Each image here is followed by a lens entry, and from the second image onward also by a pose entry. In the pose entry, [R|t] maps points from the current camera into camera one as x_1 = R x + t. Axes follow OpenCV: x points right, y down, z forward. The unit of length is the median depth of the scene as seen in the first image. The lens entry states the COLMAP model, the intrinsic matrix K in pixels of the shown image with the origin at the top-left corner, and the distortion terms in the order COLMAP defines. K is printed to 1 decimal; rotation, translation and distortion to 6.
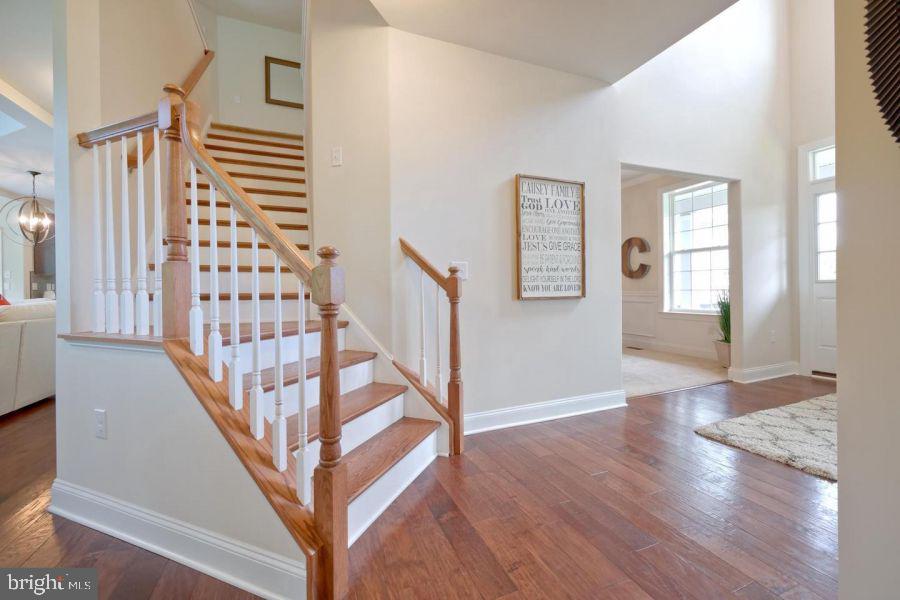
lens RADIAL K [[367.1, 0, 446.6], [0, 367.1, 292.0], [0, 0, 1]] dist [0.002379, 0.000259]
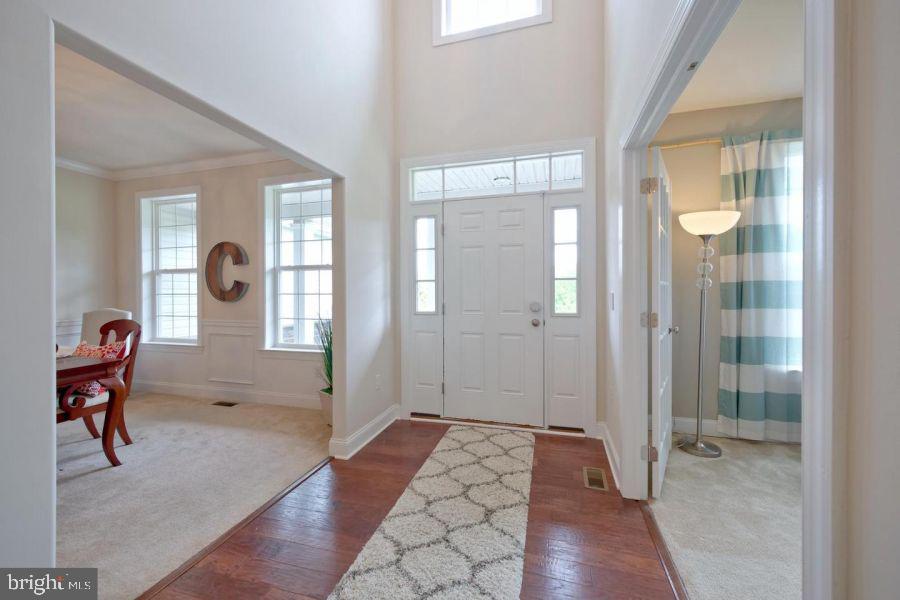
lens RADIAL K [[367.1, 0, 446.6], [0, 367.1, 292.0], [0, 0, 1]] dist [0.002379, 0.000259]
pose [[0.626402, 0.020284, 0.779236, 0.266713], [0.000107, 0.999659, -0.026107, -0.042090], [-0.779500, 0.016437, 0.626186, 0.284686]]
